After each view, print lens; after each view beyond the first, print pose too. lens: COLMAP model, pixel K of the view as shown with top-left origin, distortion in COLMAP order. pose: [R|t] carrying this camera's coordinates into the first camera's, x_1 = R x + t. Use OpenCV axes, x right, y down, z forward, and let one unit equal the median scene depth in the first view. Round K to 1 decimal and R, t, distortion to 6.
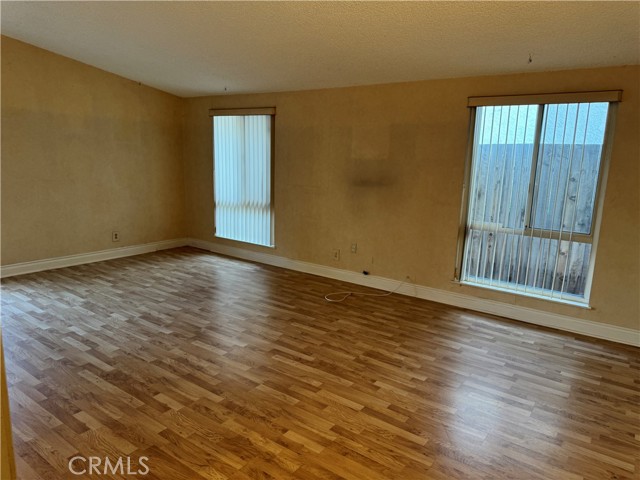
lens RADIAL K [[444.2, 0, 321.8], [0, 444.2, 243.0], [0, 0, 1]] dist [0.038279, -0.027106]
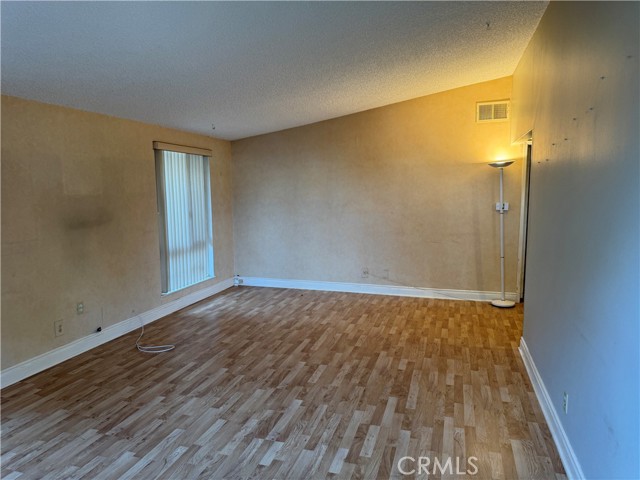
lens RADIAL K [[444.2, 0, 319.8], [0, 444.2, 236.2], [0, 0, 1]] dist [0.038279, -0.027106]
pose [[-0.323806, -0.124104, 0.937949, -1.141008], [0.187596, 0.963255, 0.192216, -0.264159], [-0.927339, 0.238196, -0.288626, 1.162068]]
